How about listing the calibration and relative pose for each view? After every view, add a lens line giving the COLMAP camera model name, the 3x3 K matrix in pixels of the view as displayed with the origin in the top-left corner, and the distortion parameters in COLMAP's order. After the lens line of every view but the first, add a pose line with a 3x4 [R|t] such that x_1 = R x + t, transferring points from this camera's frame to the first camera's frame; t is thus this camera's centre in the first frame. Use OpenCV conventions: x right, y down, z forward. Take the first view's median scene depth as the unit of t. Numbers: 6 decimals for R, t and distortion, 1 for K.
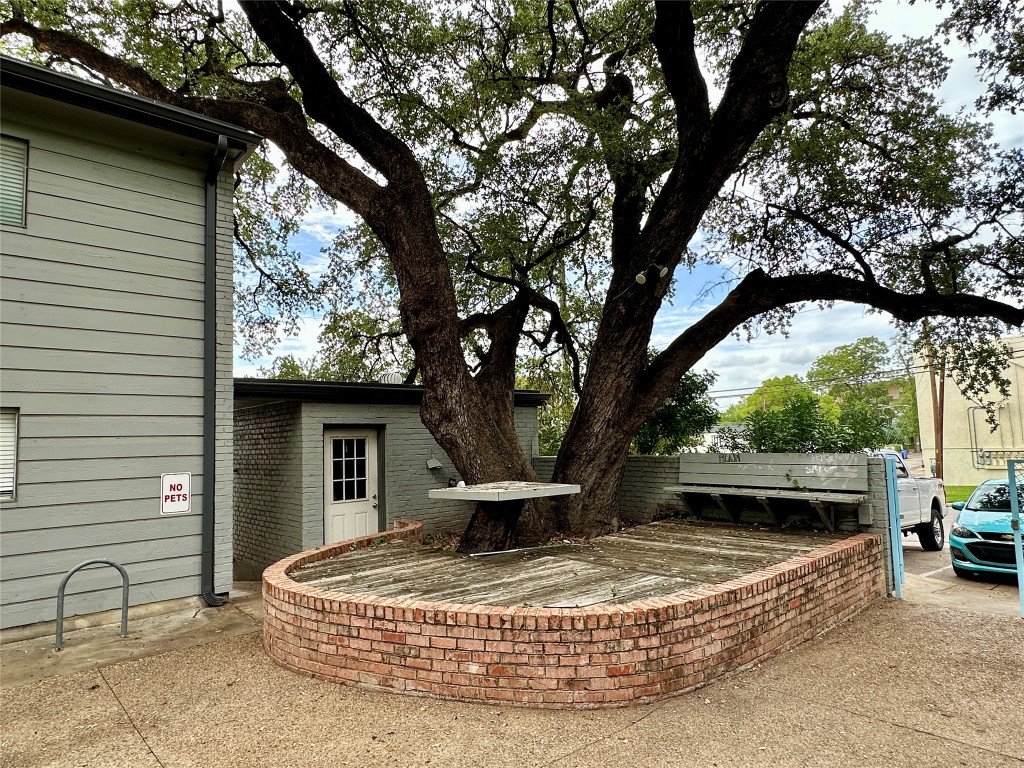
lens RADIAL K [[605.4, 0, 508.3], [0, 605.4, 391.2], [0, 0, 1]] dist [-0.001973, -0.001025]
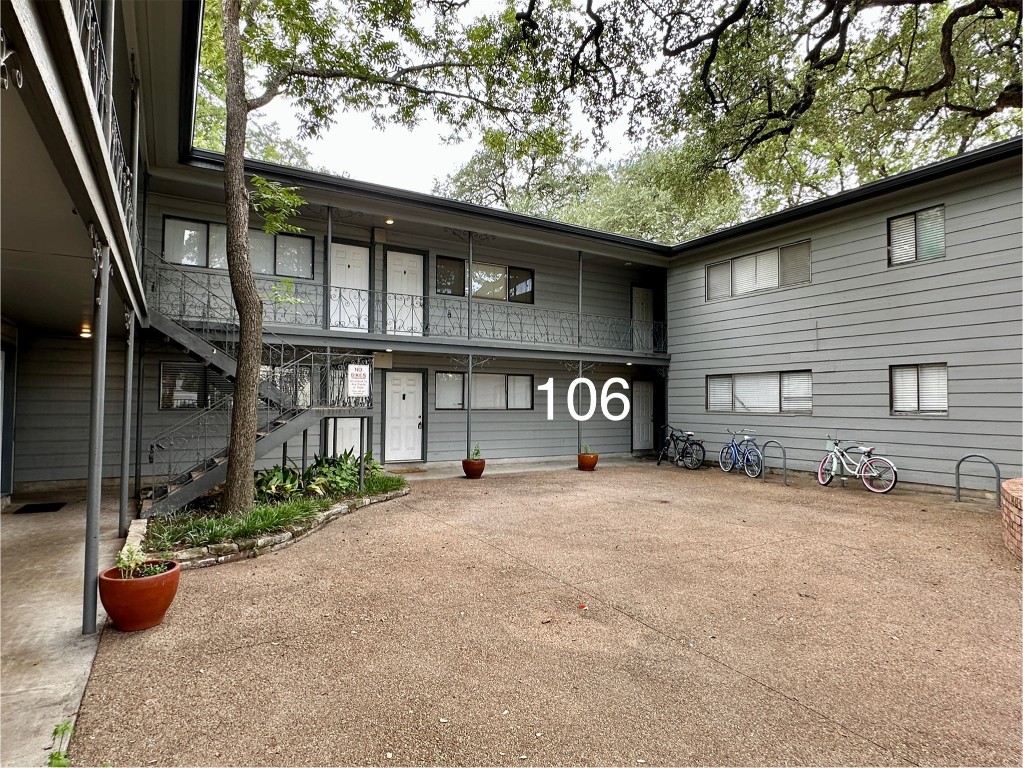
lens RADIAL K [[569.6, 0, 515.6], [0, 569.6, 388.5], [0, 0, 1]] dist [-0.002238, 0.000435]
pose [[-0.185936, 0.003361, -0.982556, 0.883143], [0.082079, 0.996552, -0.012123, 0.016672], [0.979128, -0.082901, -0.185571, 0.074304]]
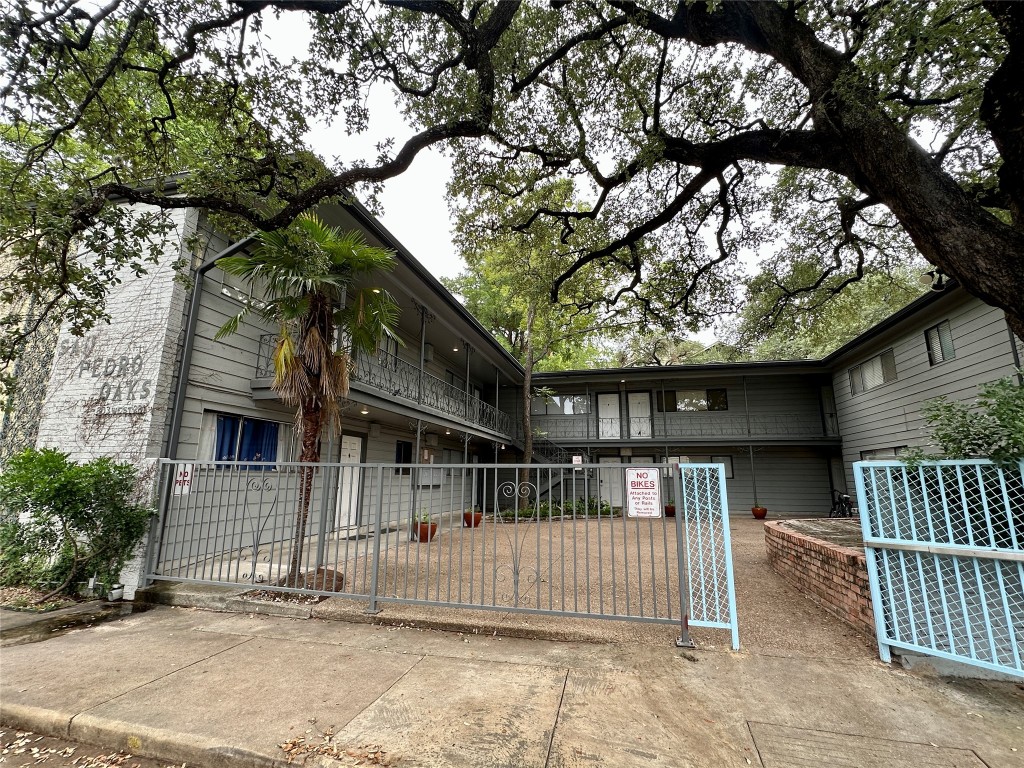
lens RADIAL K [[460.5, 0, 512.1], [0, 460.5, 385.8], [0, 0, 1]] dist [0.003369, 0.000151]
pose [[-0.824507, -0.089203, -0.558776, 1.355180], [0.065499, 0.965813, -0.250830, 0.141614], [0.562048, -0.243410, -0.790477, 1.254924]]
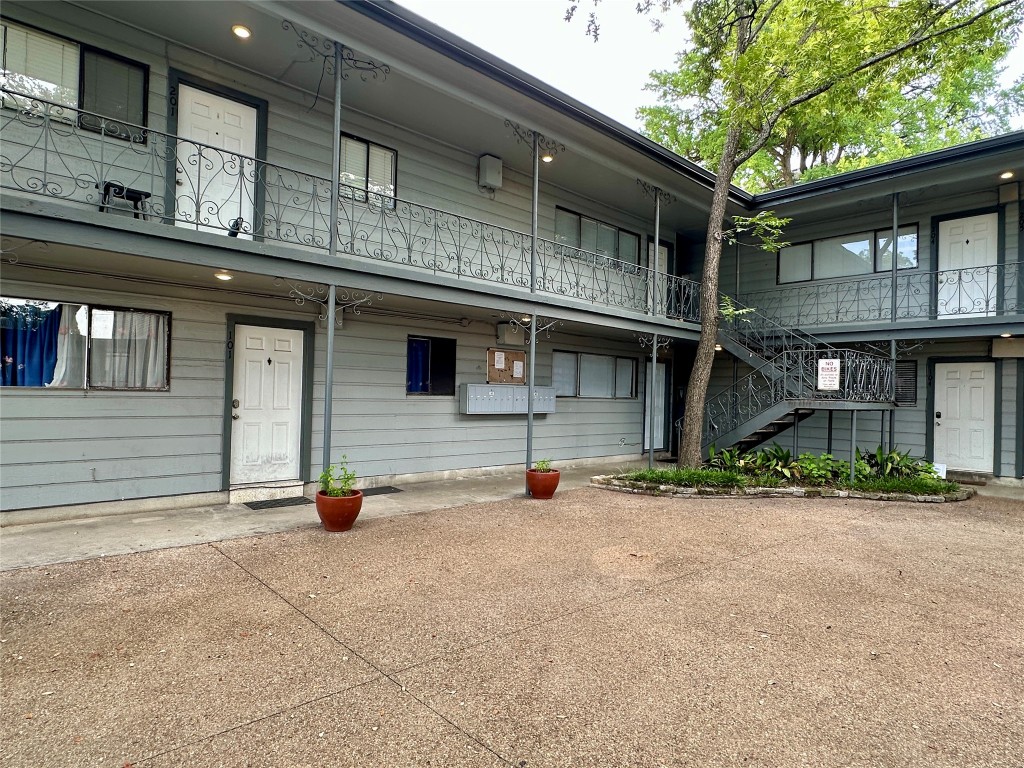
lens RADIAL K [[568.0, 0, 507.0], [0, 568.0, 387.3], [0, 0, 1]] dist [-0.003417, 0.000434]
pose [[-0.999925, 0.006023, -0.010664, 0.479935], [0.006997, 0.995560, -0.093864, 0.098258], [0.010052, -0.093932, -0.995528, 0.749679]]
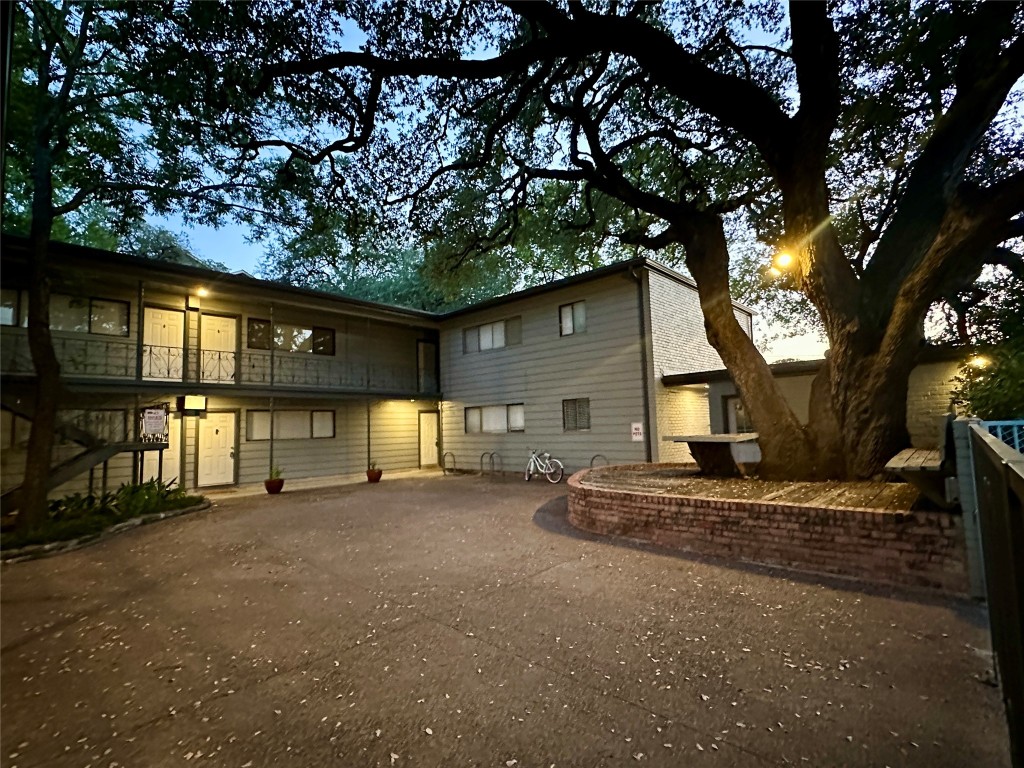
lens RADIAL K [[484.7, 0, 511.1], [0, 484.7, 380.4], [0, 0, 1]] dist [-0.002244, 0.000982]
pose [[0.092408, -0.067850, -0.993407, 1.184174], [0.111541, 0.992102, -0.057385, 0.031119], [0.989454, -0.105502, 0.099246, 0.376146]]
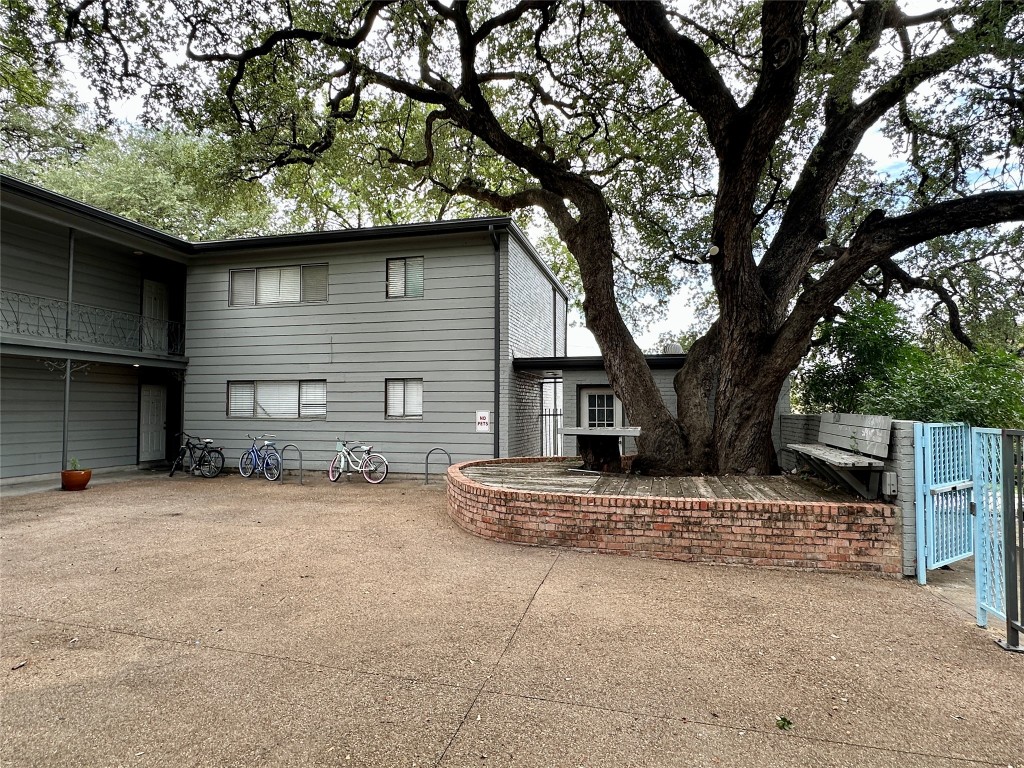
lens RADIAL K [[568.0, 0, 509.0], [0, 568.0, 386.9], [0, 0, 1]] dist [-0.003417, 0.000434]
pose [[0.557226, 0.000129, -0.830361, 0.976115], [0.050603, 0.998136, 0.034114, 0.003514], [0.828817, -0.061028, 0.556181, 0.074838]]
